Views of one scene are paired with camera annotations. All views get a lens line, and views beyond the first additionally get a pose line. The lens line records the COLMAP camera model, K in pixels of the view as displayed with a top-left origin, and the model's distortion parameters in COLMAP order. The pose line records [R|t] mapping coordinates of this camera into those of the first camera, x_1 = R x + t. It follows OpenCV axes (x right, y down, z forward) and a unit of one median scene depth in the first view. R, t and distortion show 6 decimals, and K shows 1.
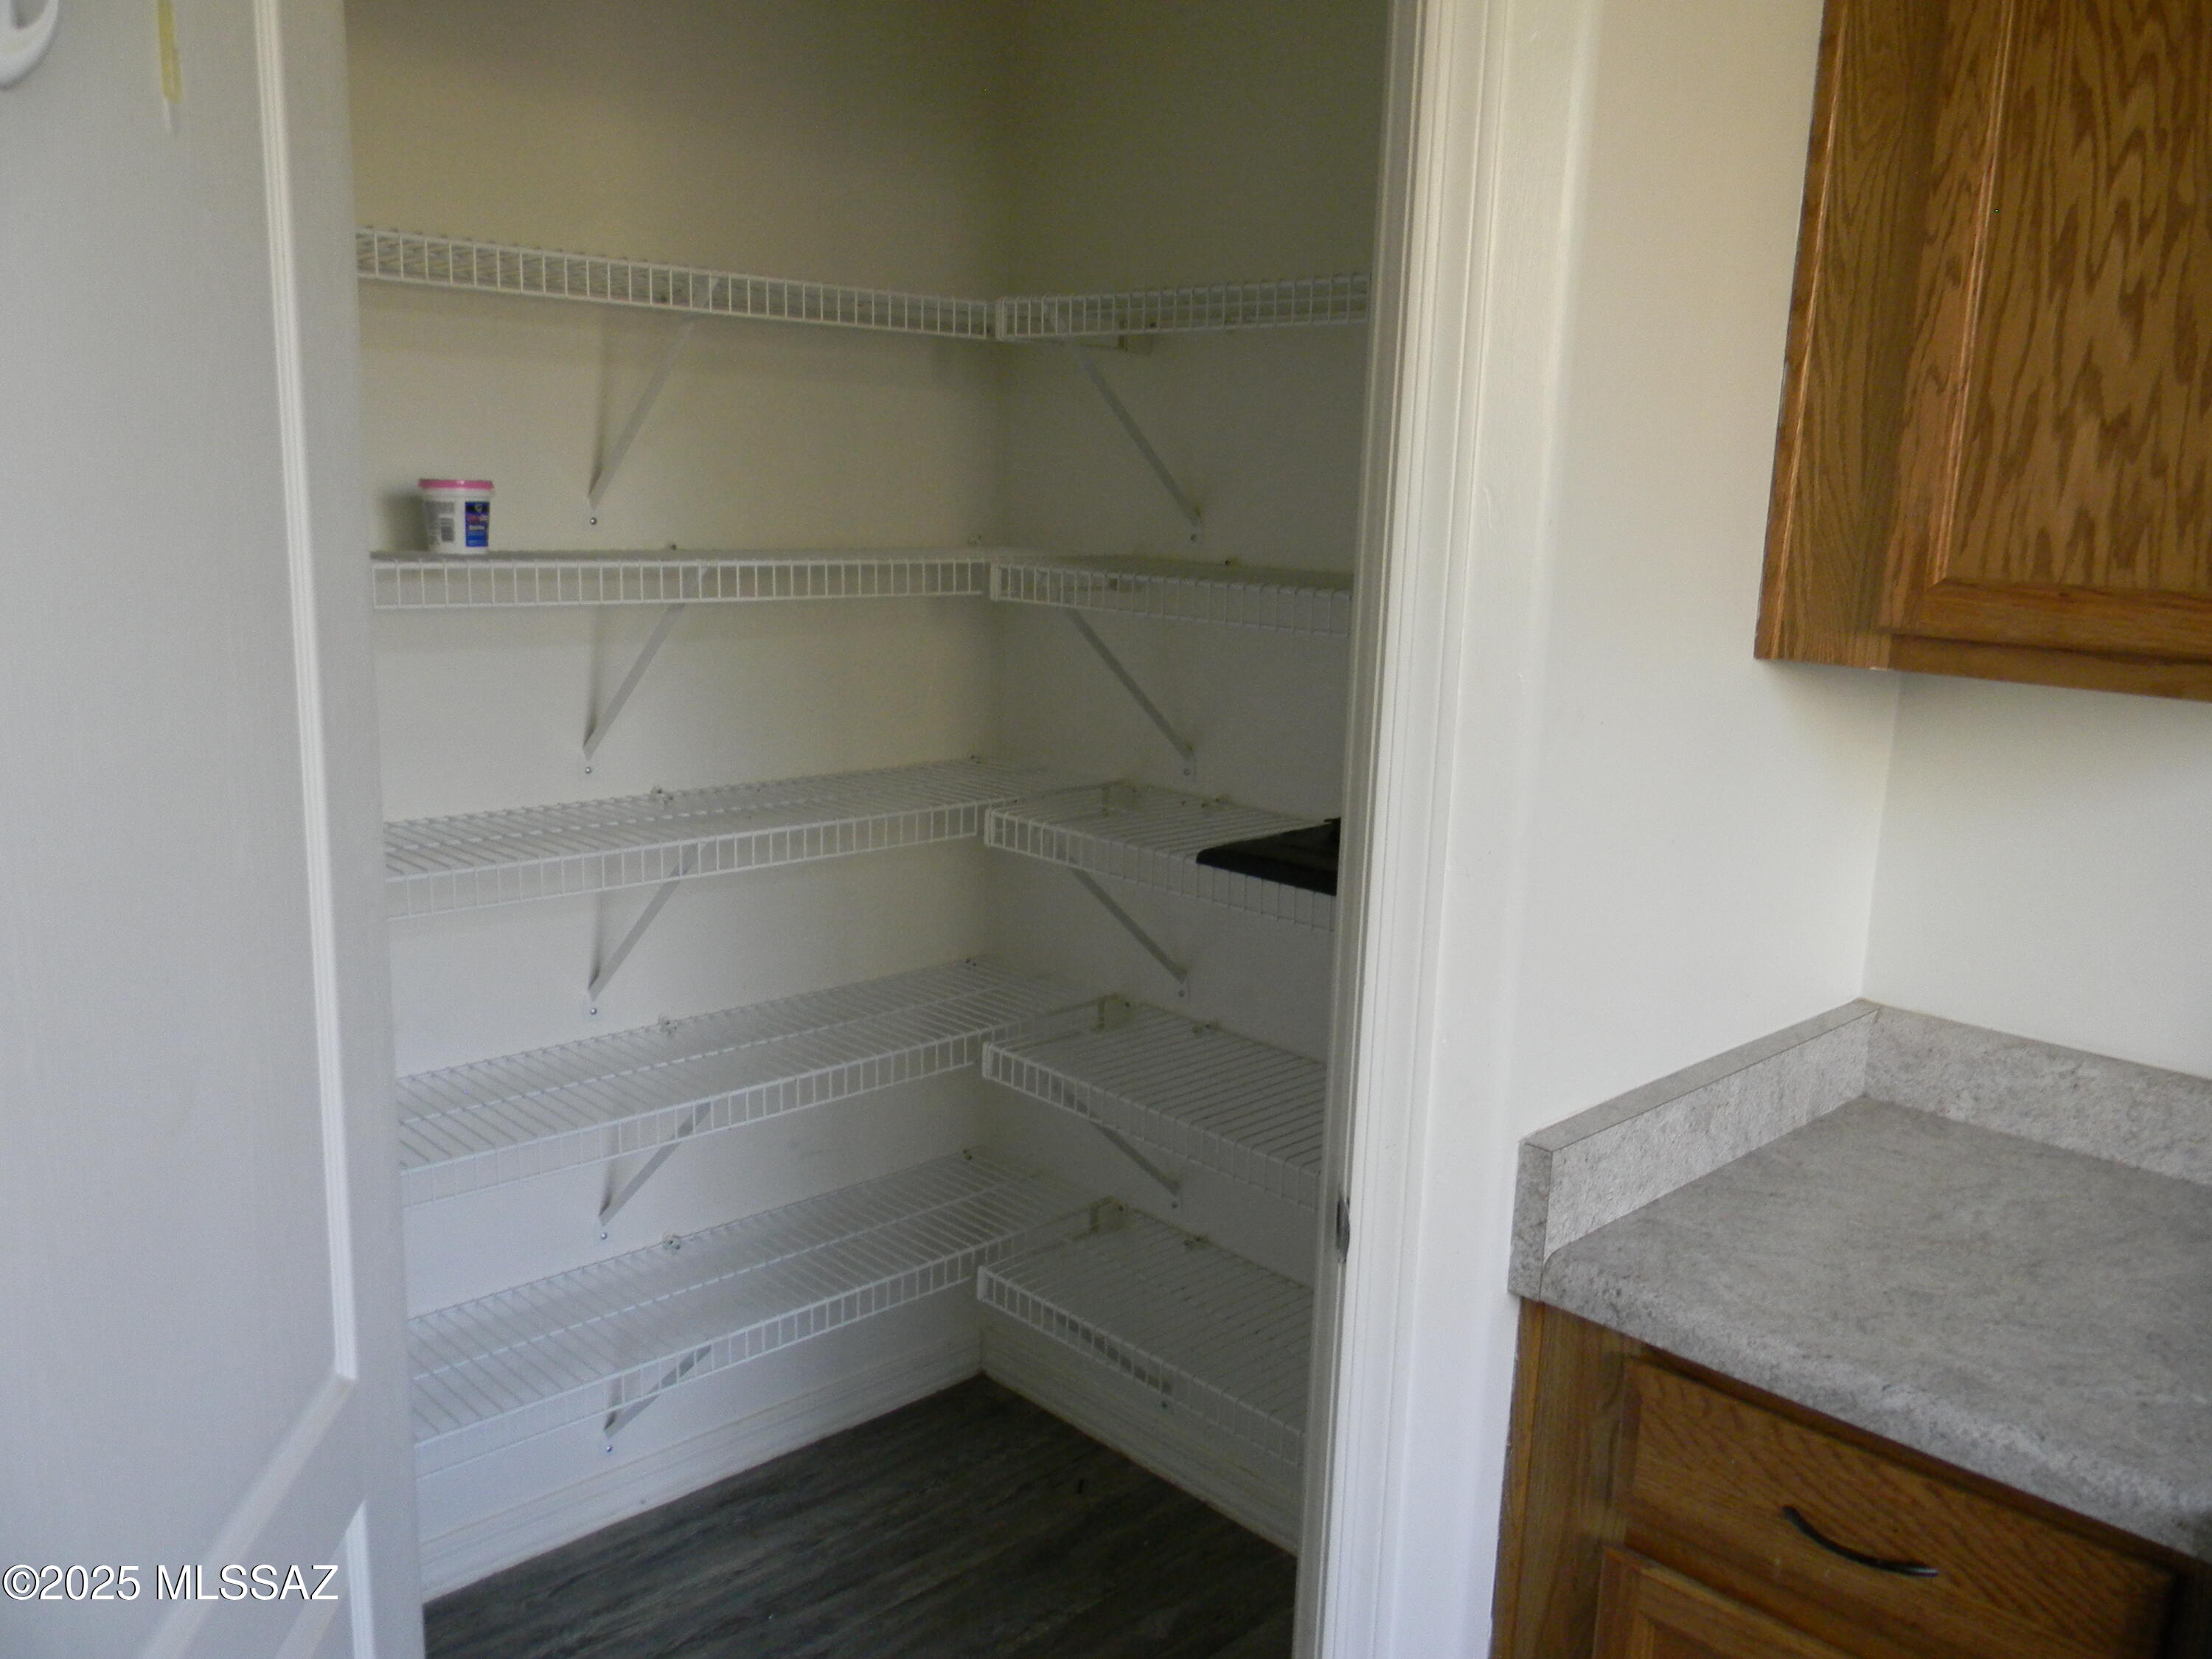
lens RADIAL K [[1769.4, 0, 1104.8], [0, 1769.4, 843.5], [0, 0, 1]] dist [0.018921, -0.047045]
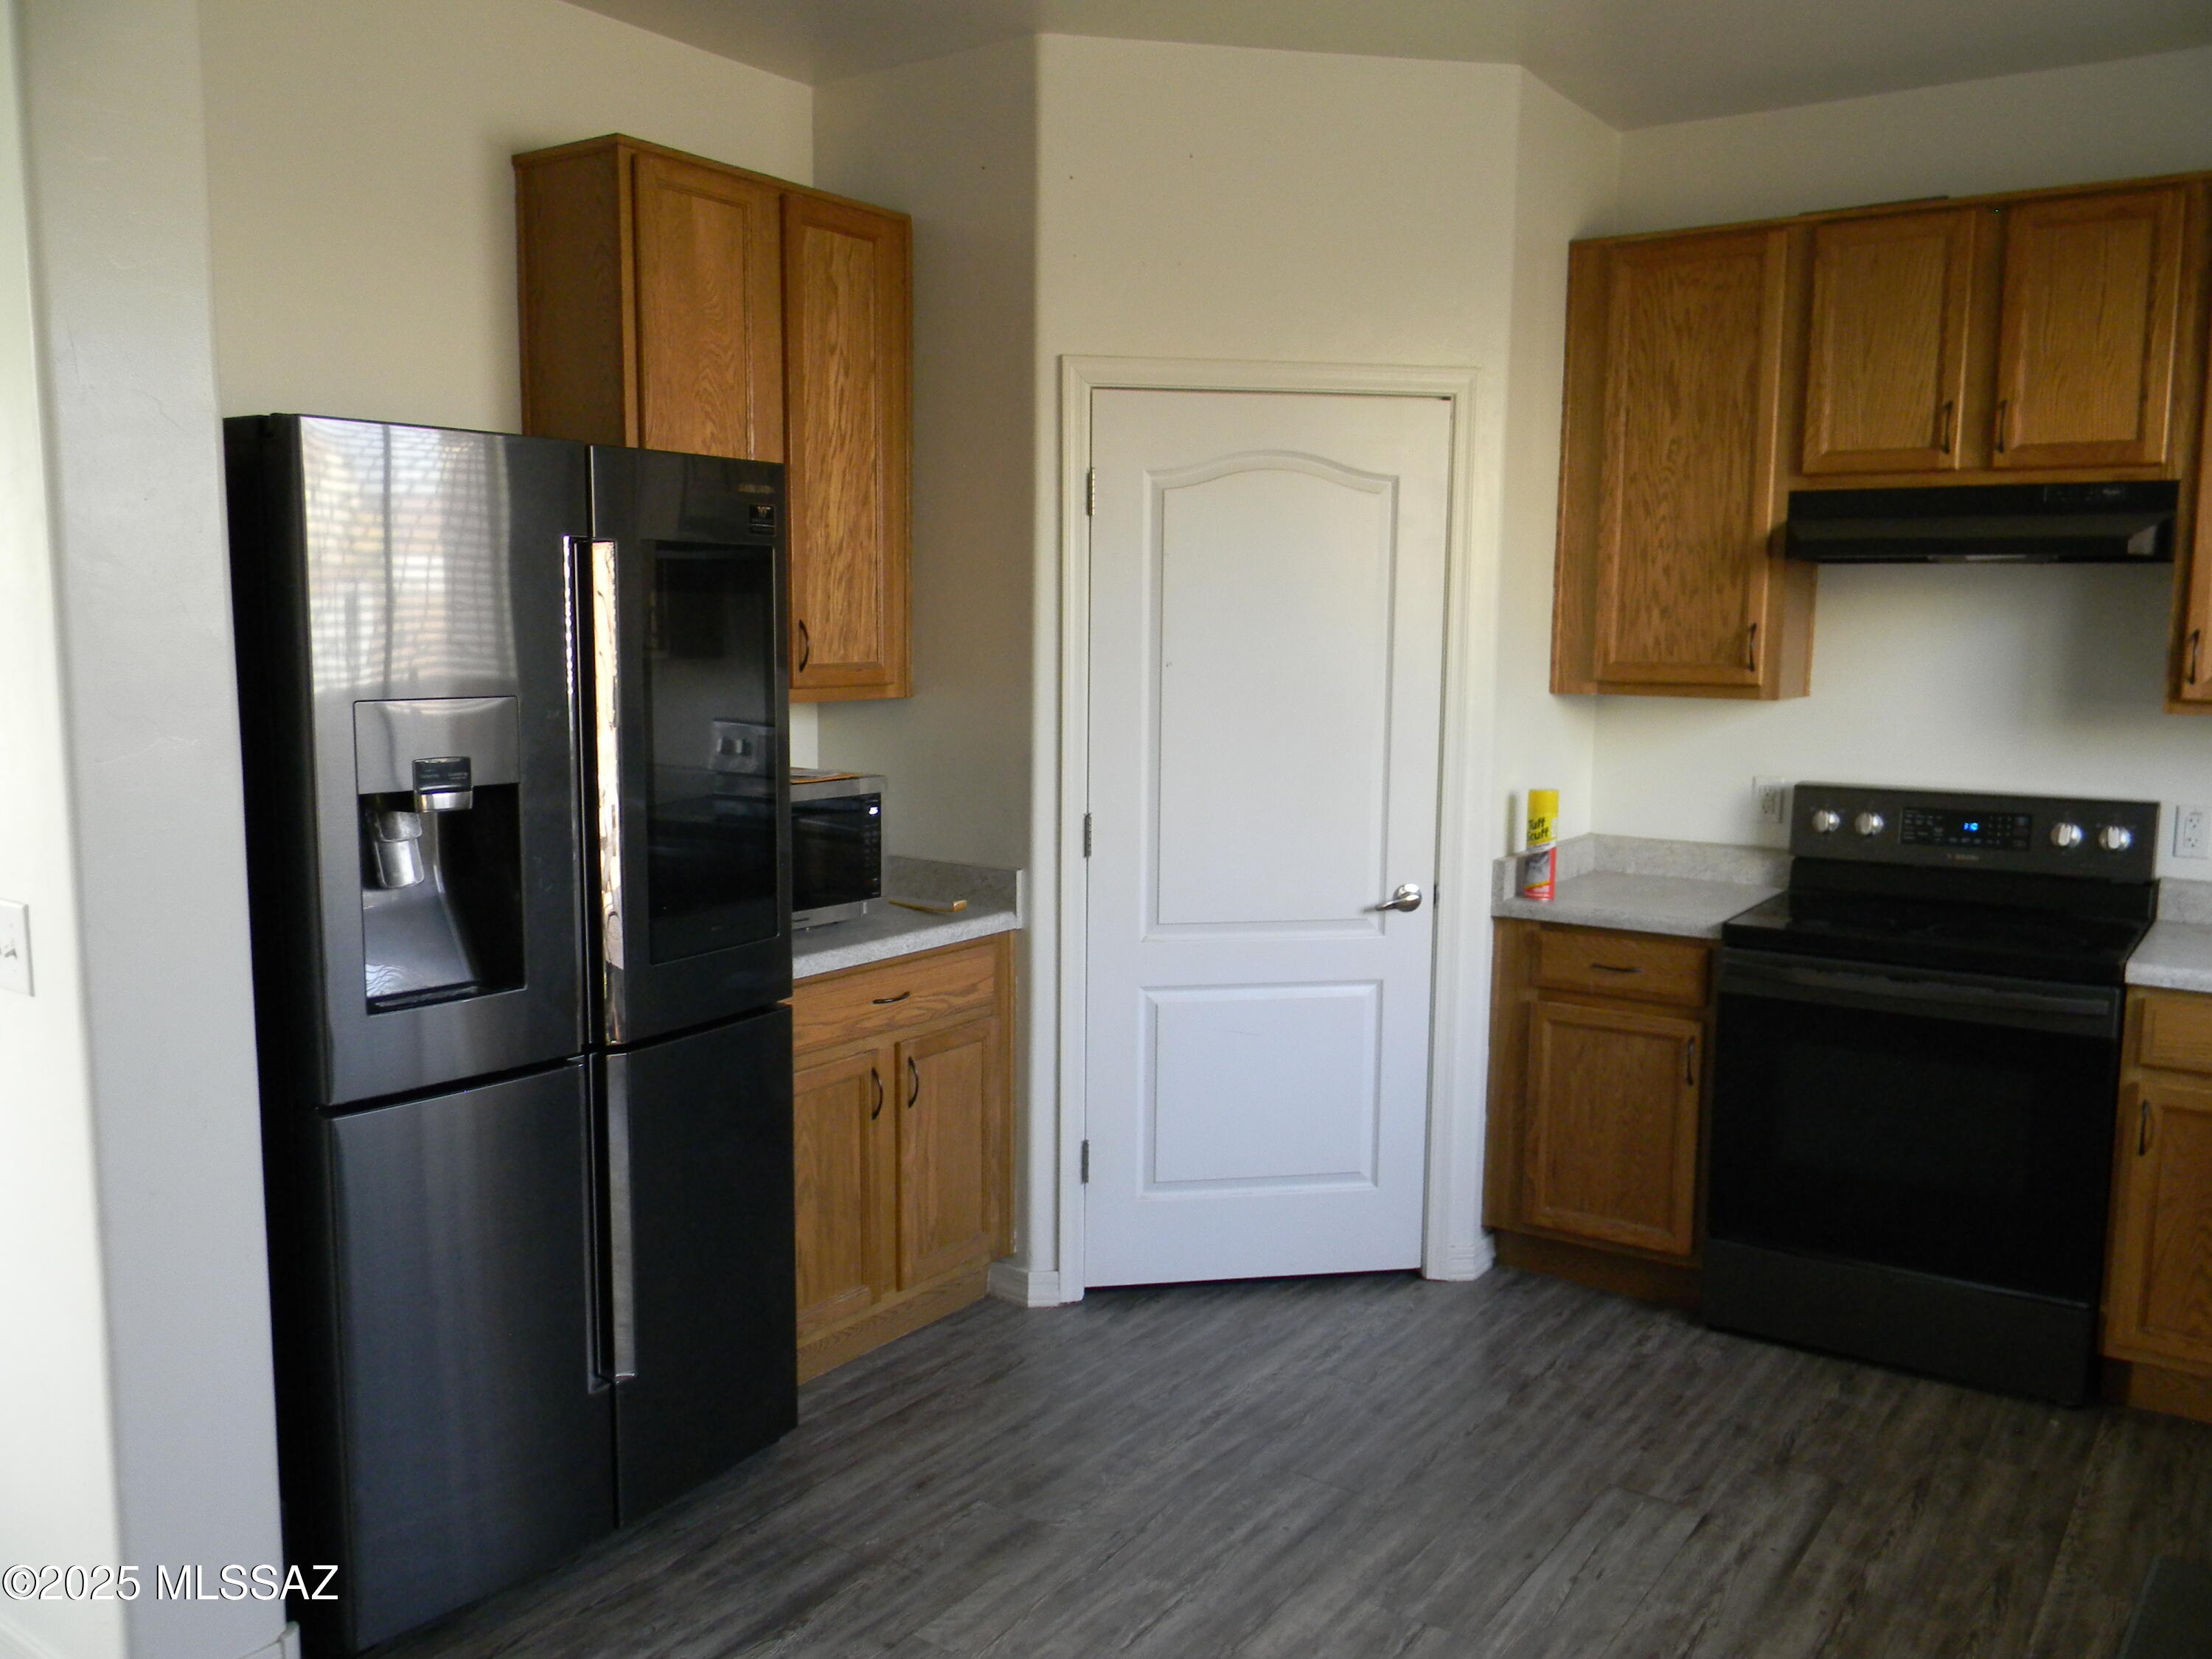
lens RADIAL K [[1769.4, 0, 1104.8], [0, 1769.4, 843.5], [0, 0, 1]] dist [0.018921, -0.047045]
pose [[0.980415, -0.046553, 0.191364, -0.936394], [0.060860, 0.995719, -0.069573, 0.305839], [-0.187305, 0.079857, 0.979050, -1.702575]]
